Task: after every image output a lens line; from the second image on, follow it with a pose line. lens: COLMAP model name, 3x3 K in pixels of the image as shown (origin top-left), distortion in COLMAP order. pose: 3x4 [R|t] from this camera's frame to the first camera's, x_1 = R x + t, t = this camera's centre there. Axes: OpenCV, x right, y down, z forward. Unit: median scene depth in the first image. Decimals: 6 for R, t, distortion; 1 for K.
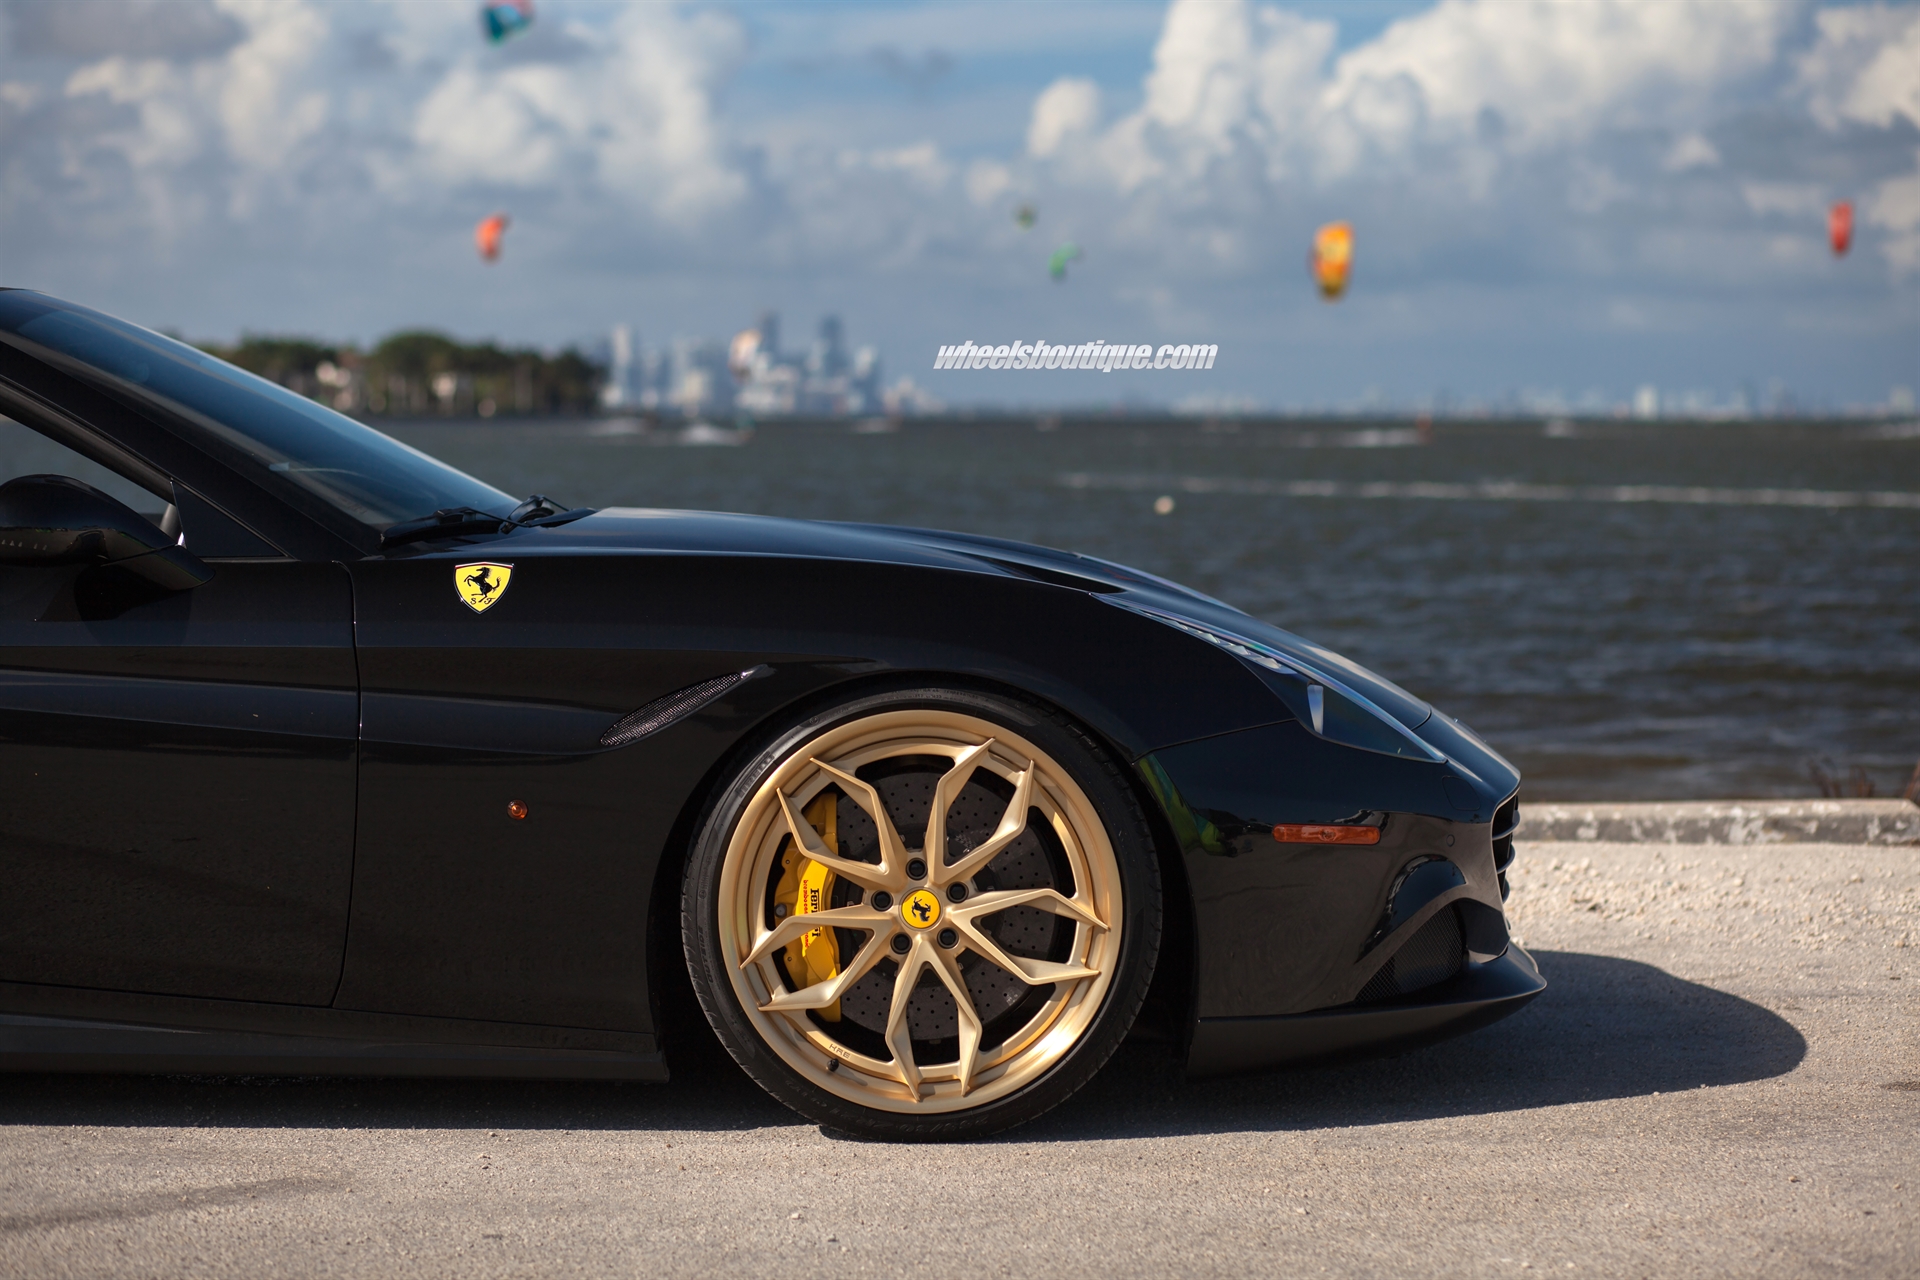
lens RADIAL K [[4520.5, 0, 960.0], [0, 4520.5, 640.0], [0, 0, 1]] dist [-0.144491, -0.361286]
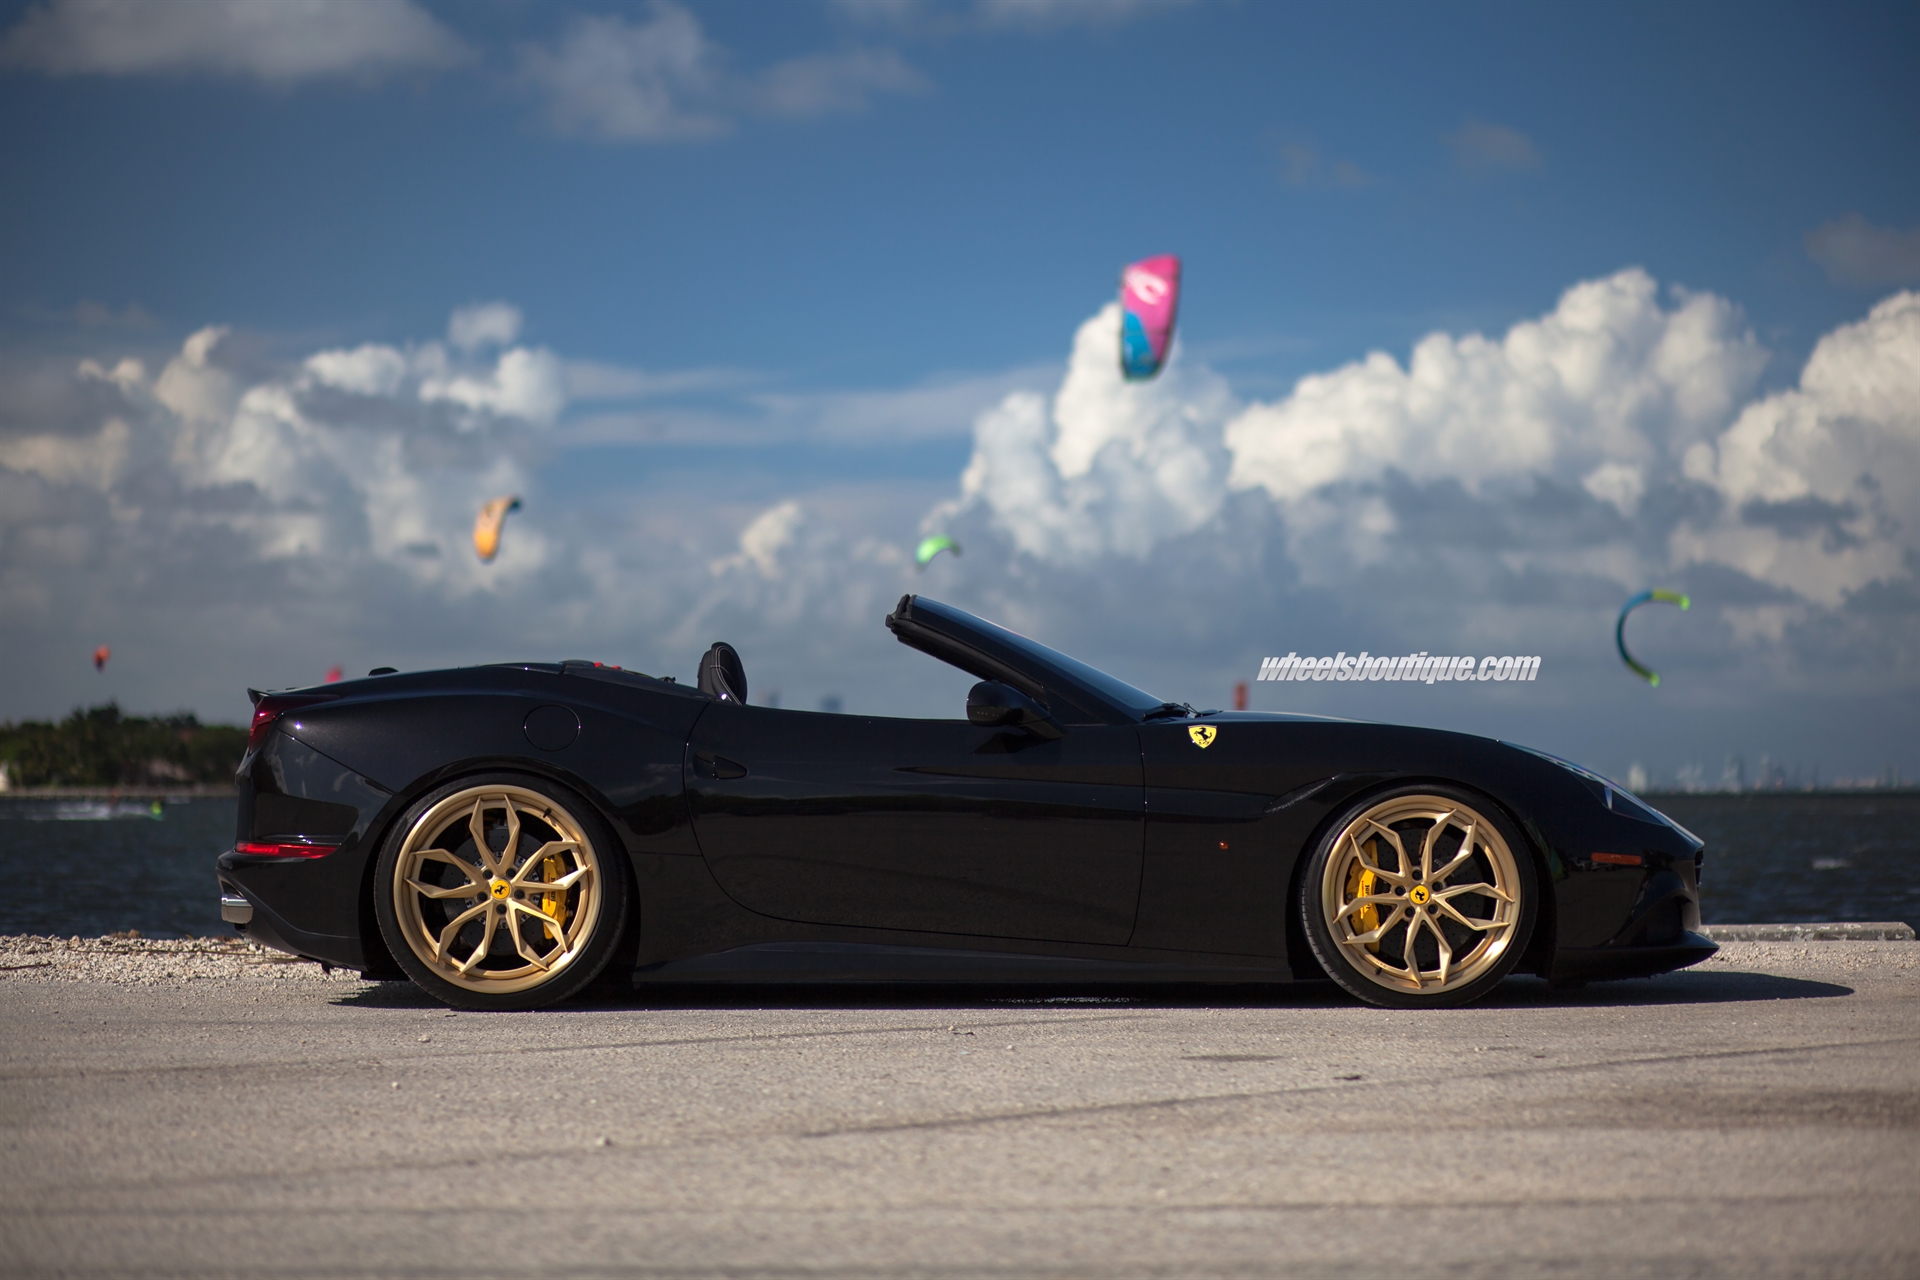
lens RADIAL K [[4520.5, 0, 960.0], [0, 4520.5, 640.0], [0, 0, 1]] dist [-0.144491, -0.361286]
pose [[0.999987, -0.004078, 0.002925, -0.220812], [0.004312, 0.996368, -0.085039, 0.117238], [-0.002568, 0.085050, 0.996373, -1.028145]]
